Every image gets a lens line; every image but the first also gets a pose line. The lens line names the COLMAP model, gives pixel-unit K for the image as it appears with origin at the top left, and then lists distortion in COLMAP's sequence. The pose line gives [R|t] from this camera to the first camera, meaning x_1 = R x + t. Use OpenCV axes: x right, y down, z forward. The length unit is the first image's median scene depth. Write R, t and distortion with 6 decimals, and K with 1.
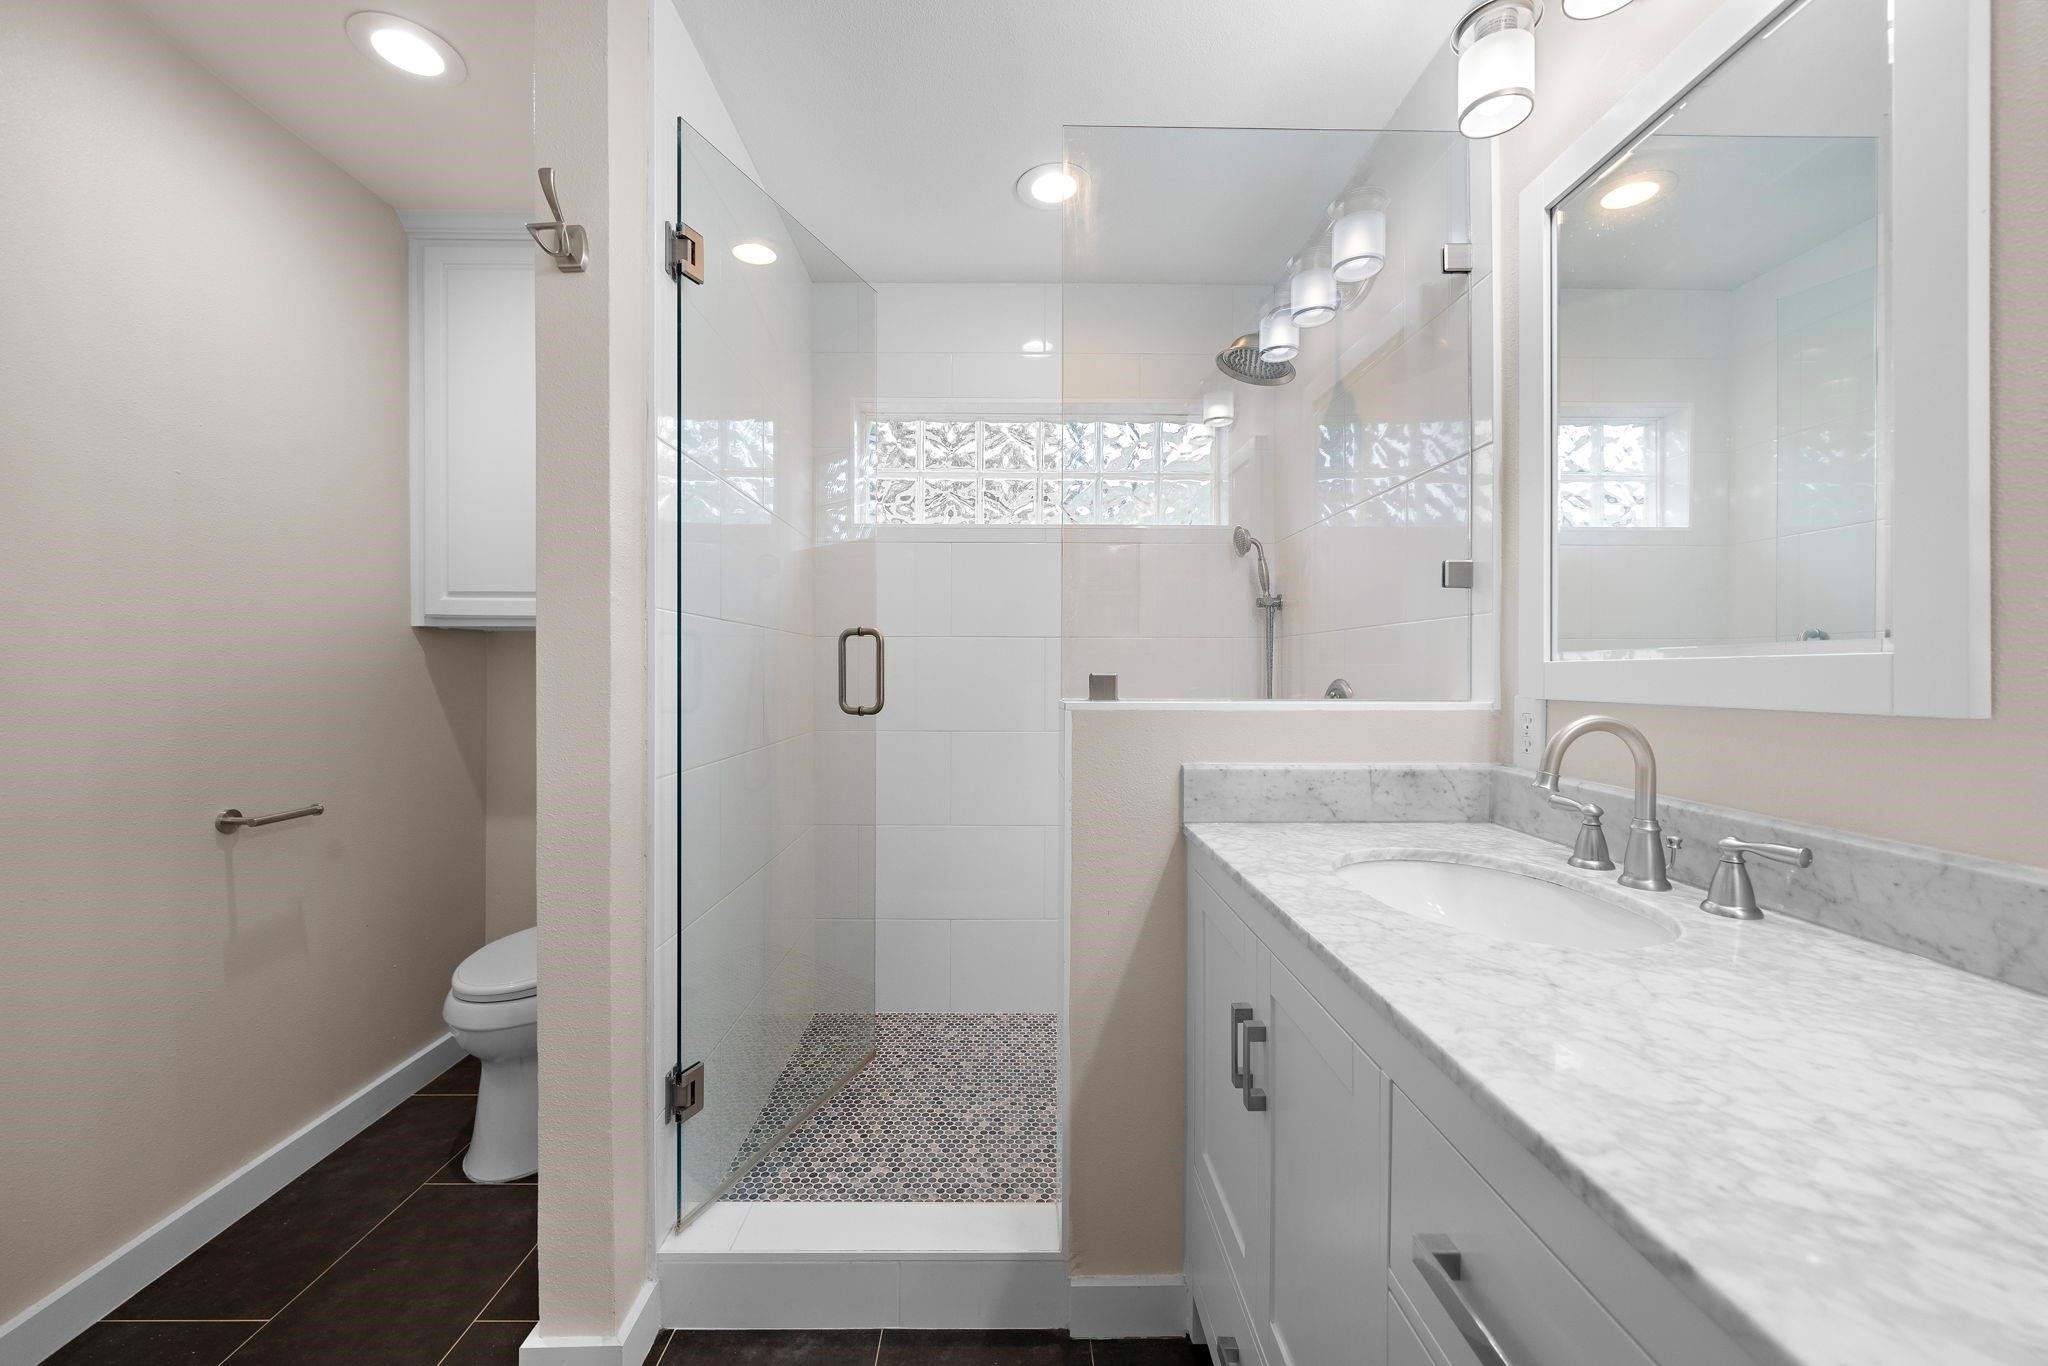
lens RADIAL K [[791.5, 0, 1018.9], [0, 791.5, 669.5], [0, 0, 1]] dist [0.000130, -0.000014]
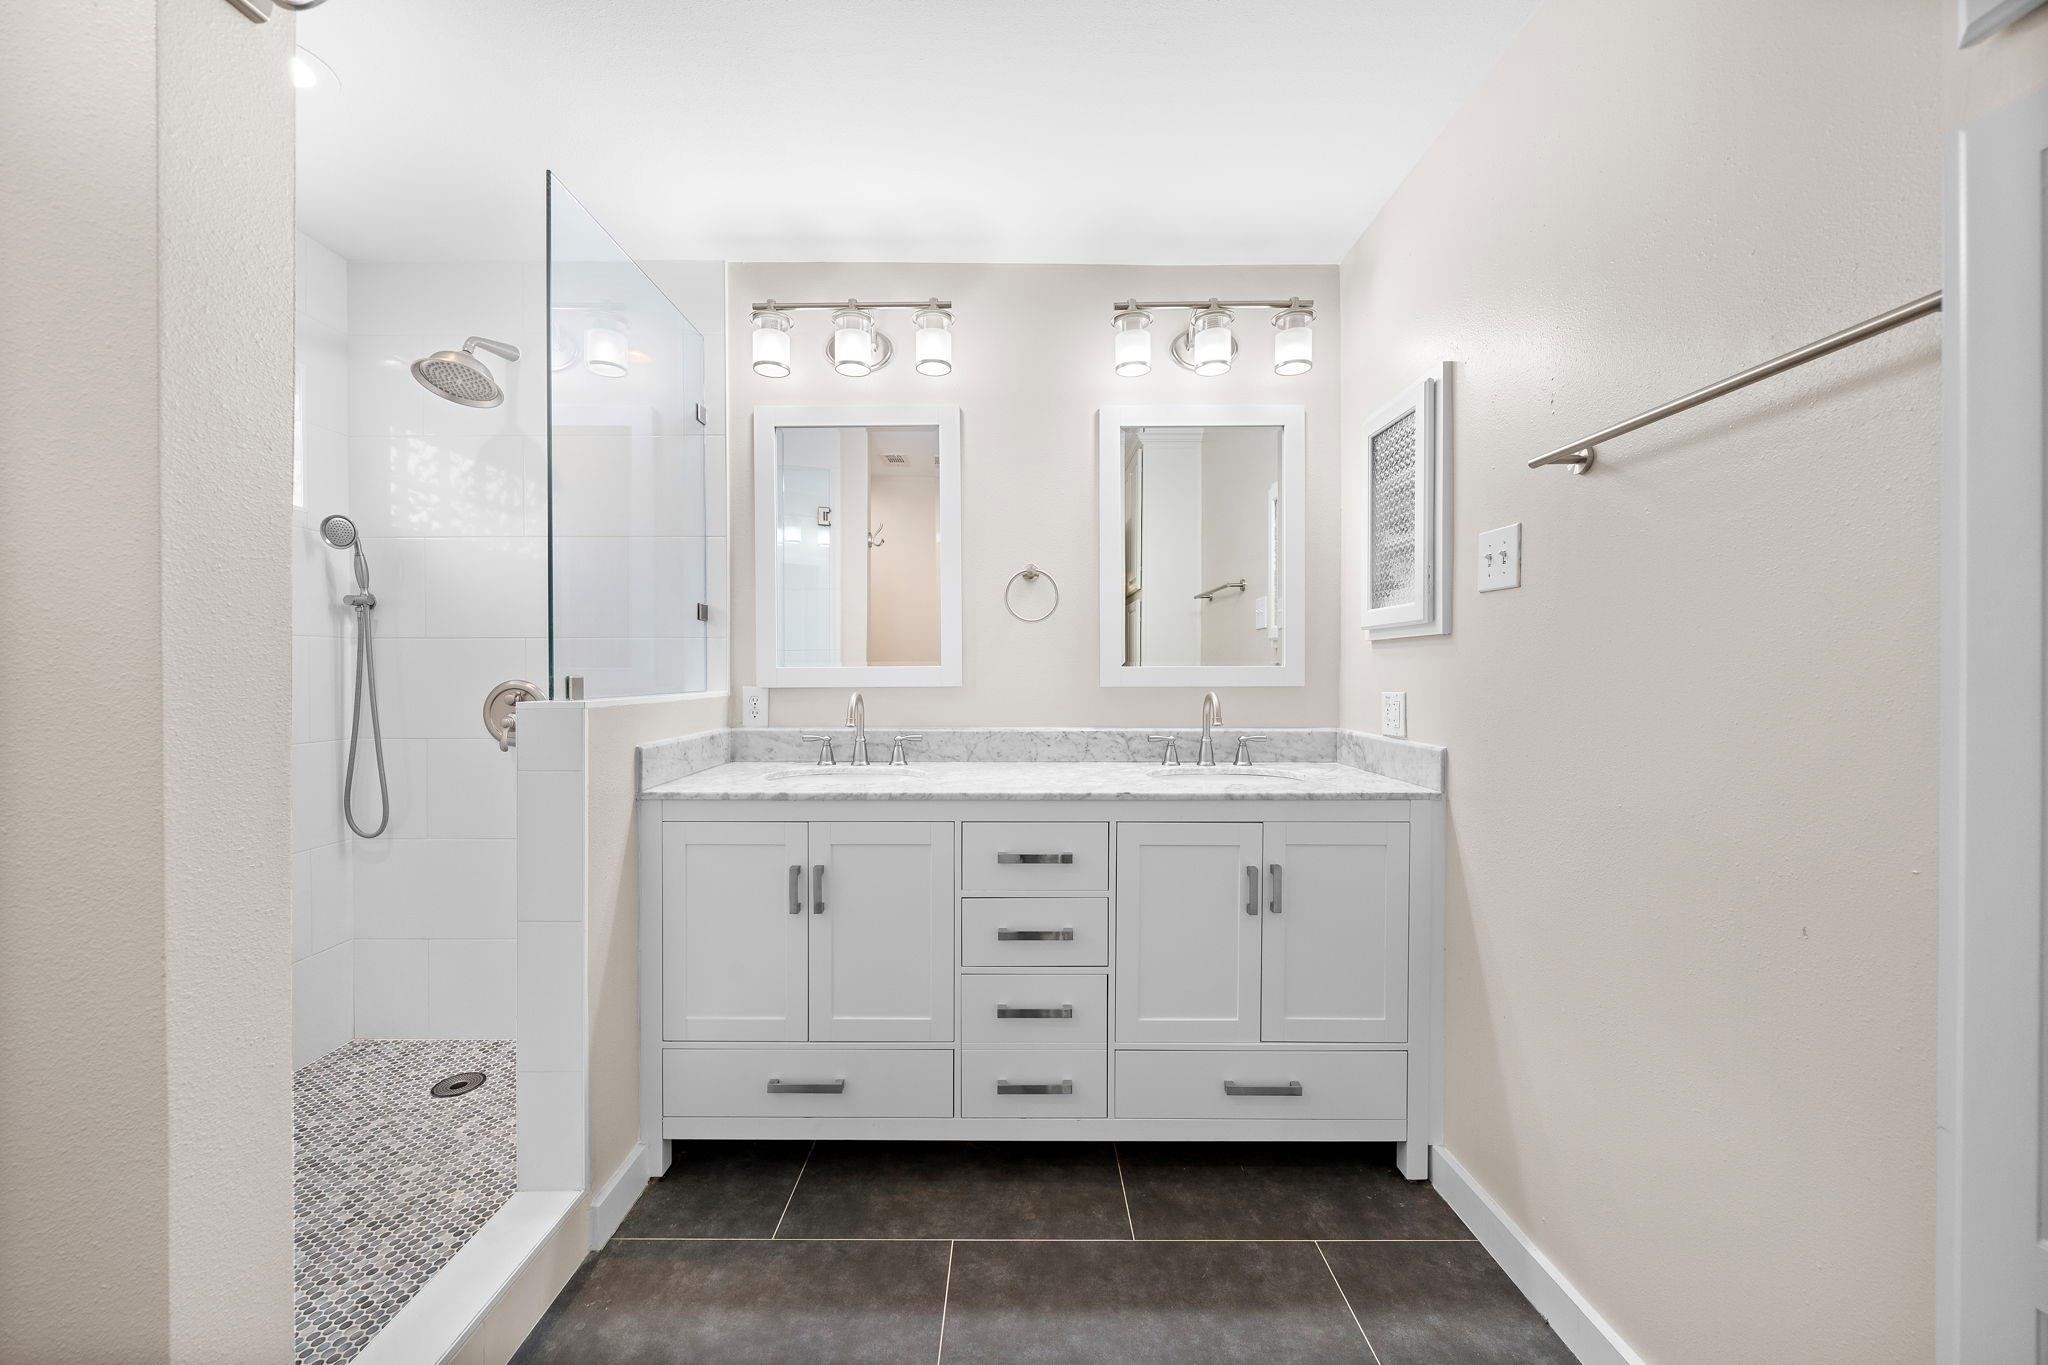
lens RADIAL K [[741.4, 0, 1011.9], [0, 741.4, 675.5], [0, 0, 1]] dist [0.000349, -0.000026]
pose [[0.014796, -0.006154, 0.999872, -0.991389], [0.001530, 0.999980, 0.006132, -0.000649], [-0.999889, 0.001439, 0.014805, 0.377155]]
